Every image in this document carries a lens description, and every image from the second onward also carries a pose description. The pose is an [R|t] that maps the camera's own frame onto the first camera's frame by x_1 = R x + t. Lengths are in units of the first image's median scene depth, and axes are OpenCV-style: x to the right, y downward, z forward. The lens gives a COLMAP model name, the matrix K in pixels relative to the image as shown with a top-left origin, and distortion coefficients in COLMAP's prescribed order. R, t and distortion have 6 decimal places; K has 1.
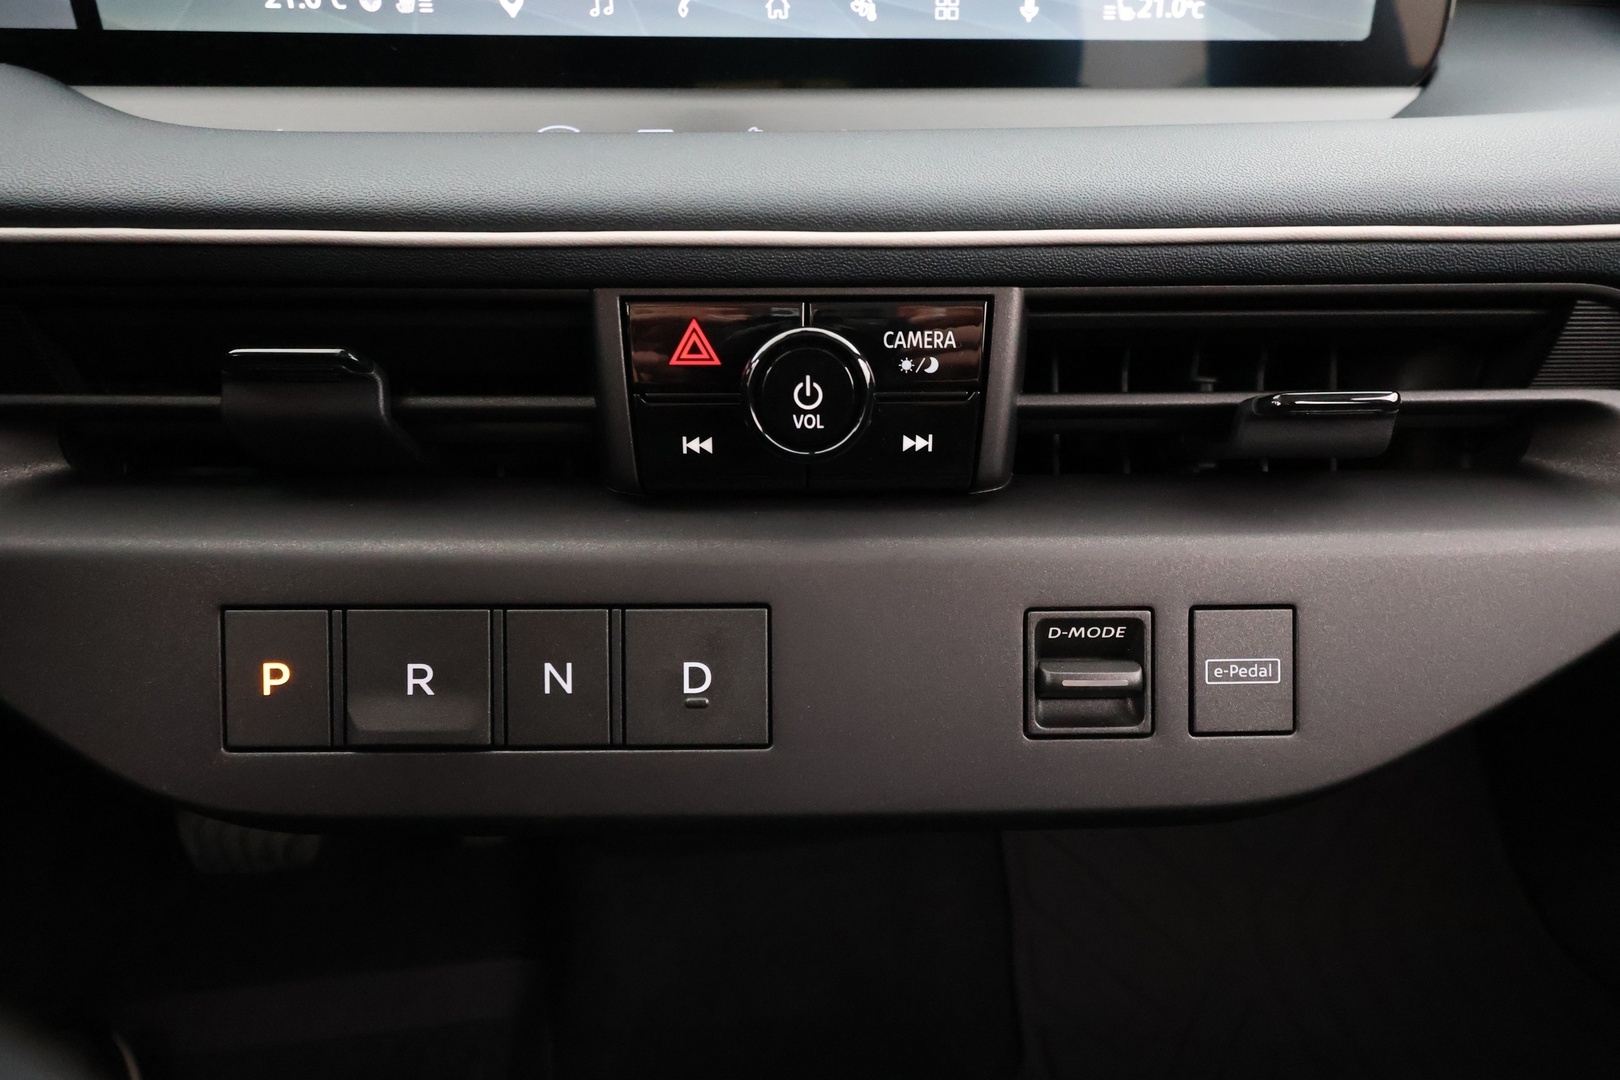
lens RADIAL K [[882.7, 0, 802.5], [0, 882.7, 528.5], [0, 0, 1]] dist [0.008239, 0.001662]
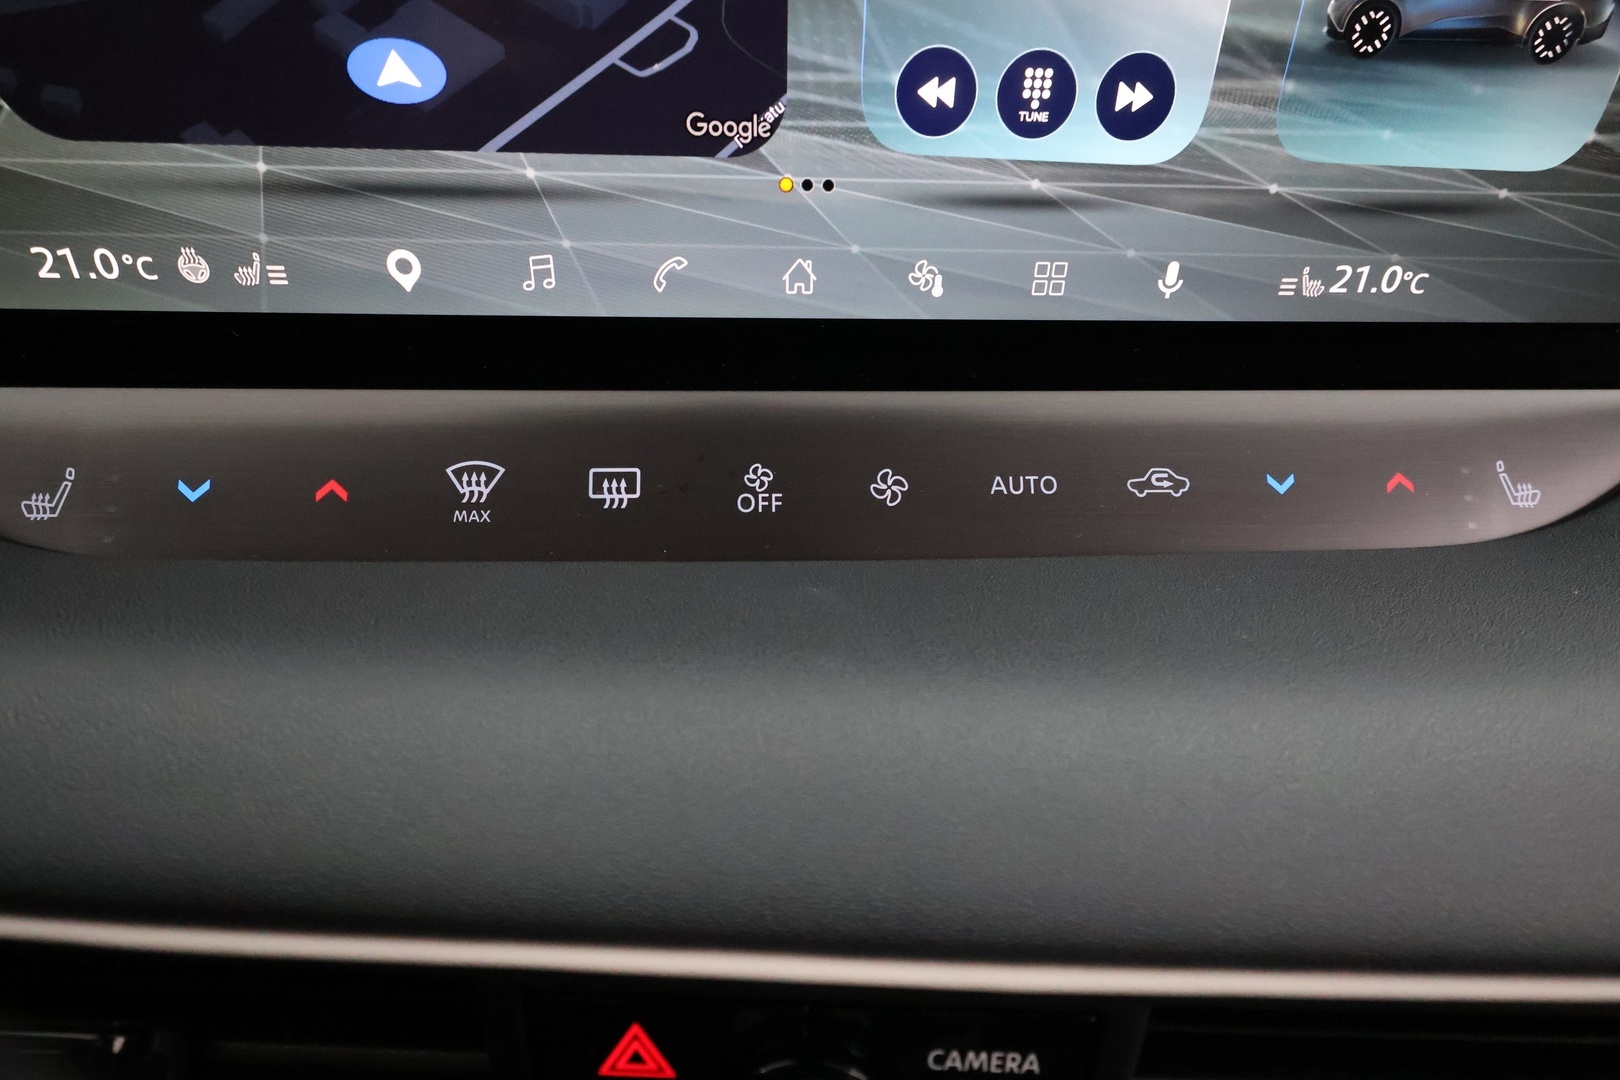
lens RADIAL K [[882.7, 0, 809.0], [0, 882.7, 545.7], [0, 0, 1]] dist [0.008239, 0.001662]
pose [[0.998895, 0.045041, -0.013417, -0.003360], [-0.042425, 0.987018, 0.154902, -0.671920], [0.020220, -0.154162, 0.987839, 0.410629]]
